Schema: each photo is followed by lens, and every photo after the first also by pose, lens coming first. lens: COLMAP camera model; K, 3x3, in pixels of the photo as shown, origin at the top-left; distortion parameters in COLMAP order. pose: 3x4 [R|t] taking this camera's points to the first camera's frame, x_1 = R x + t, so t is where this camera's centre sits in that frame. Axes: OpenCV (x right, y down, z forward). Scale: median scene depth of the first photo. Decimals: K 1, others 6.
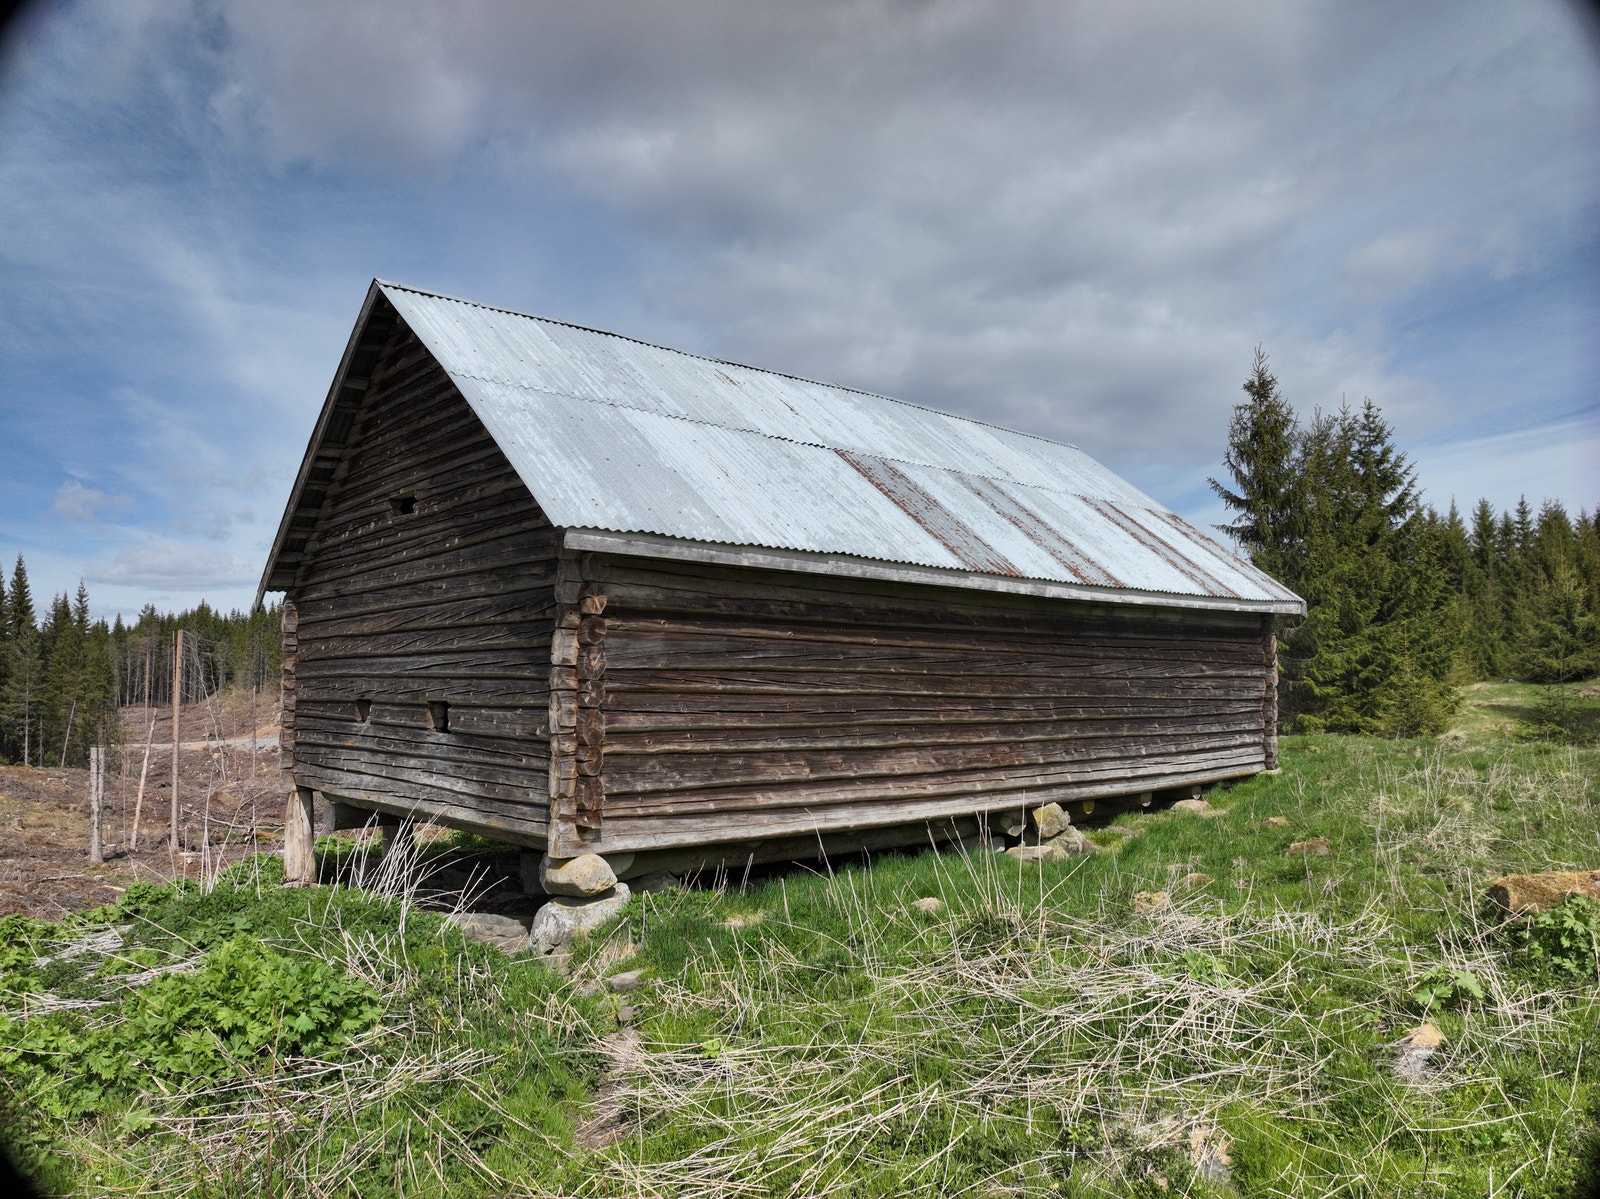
lens RADIAL K [[1108.5, 0, 808.9], [0, 1108.5, 590.2], [0, 0, 1]] dist [-0.103692, -0.010966]
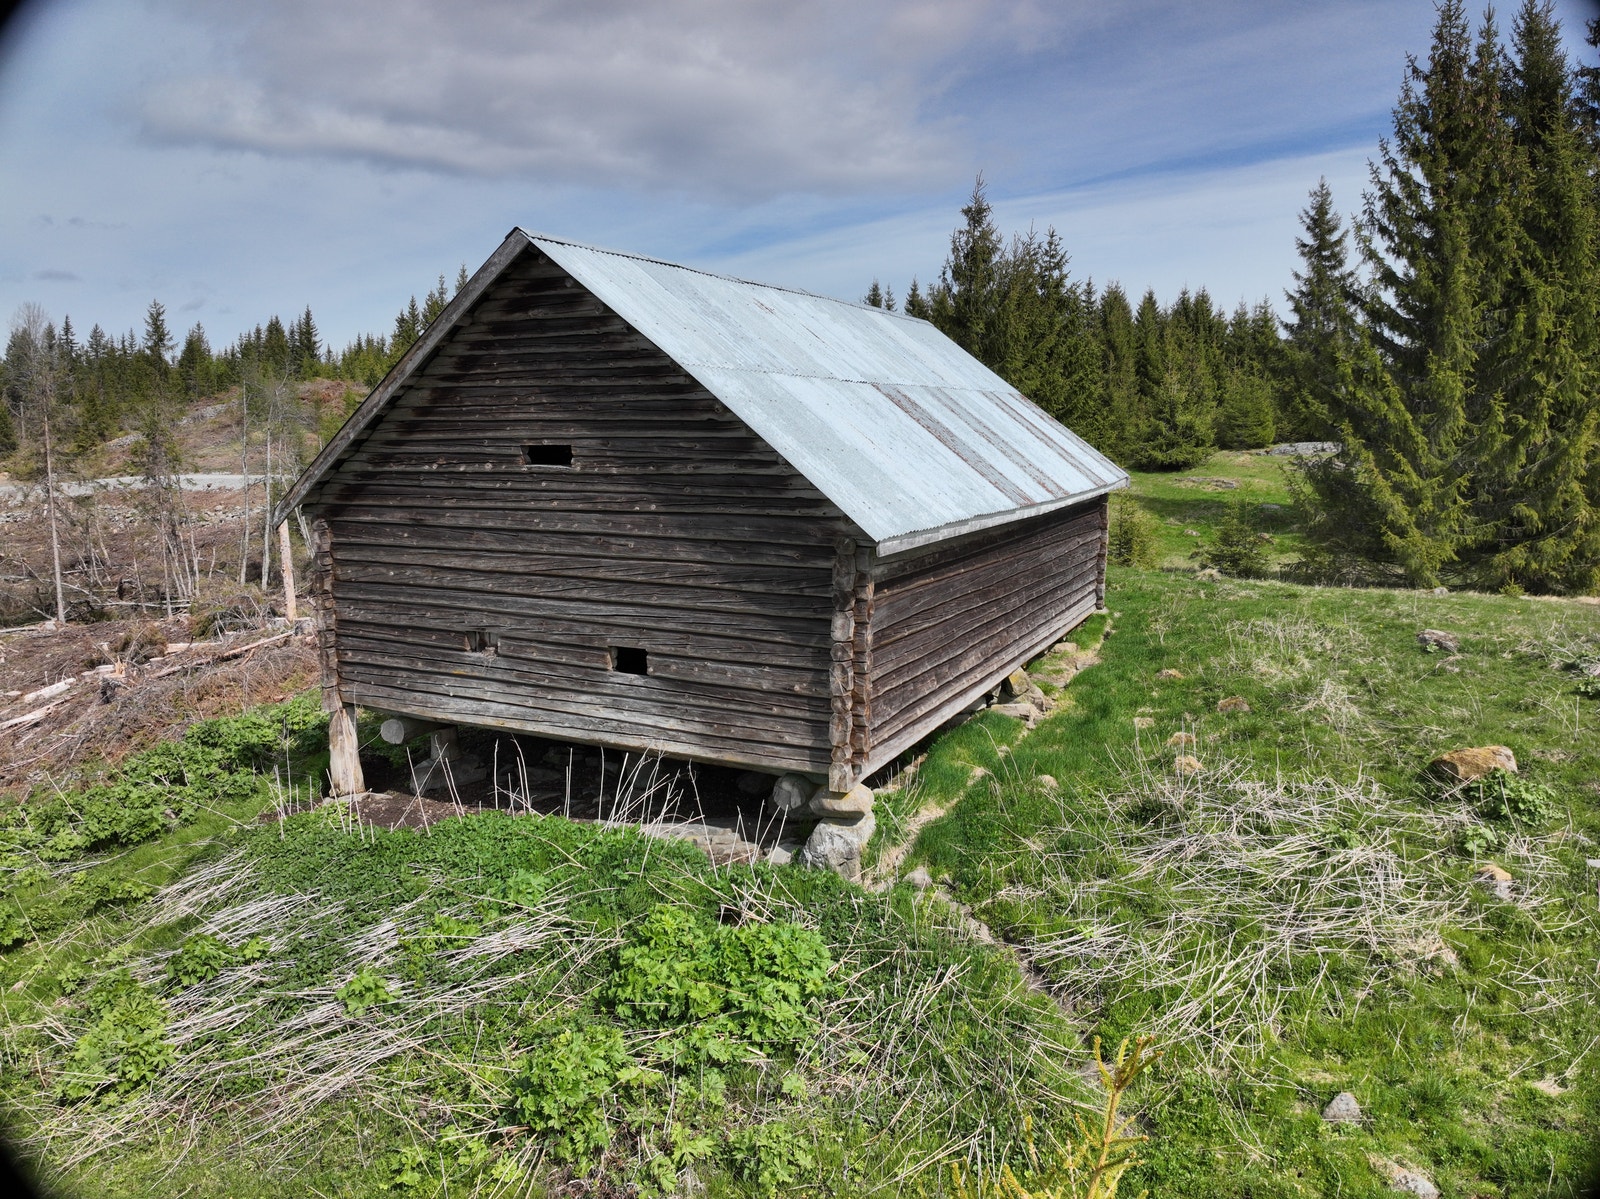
lens RADIAL K [[1108.5, 0, 808.9], [0, 1108.5, 590.2], [0, 0, 1]] dist [-0.103692, -0.010966]
pose [[0.931608, -0.050395, 0.359953, -0.577004], [-0.031789, 0.975249, 0.218814, -0.209304], [-0.362071, -0.215291, 0.906948, -0.070140]]
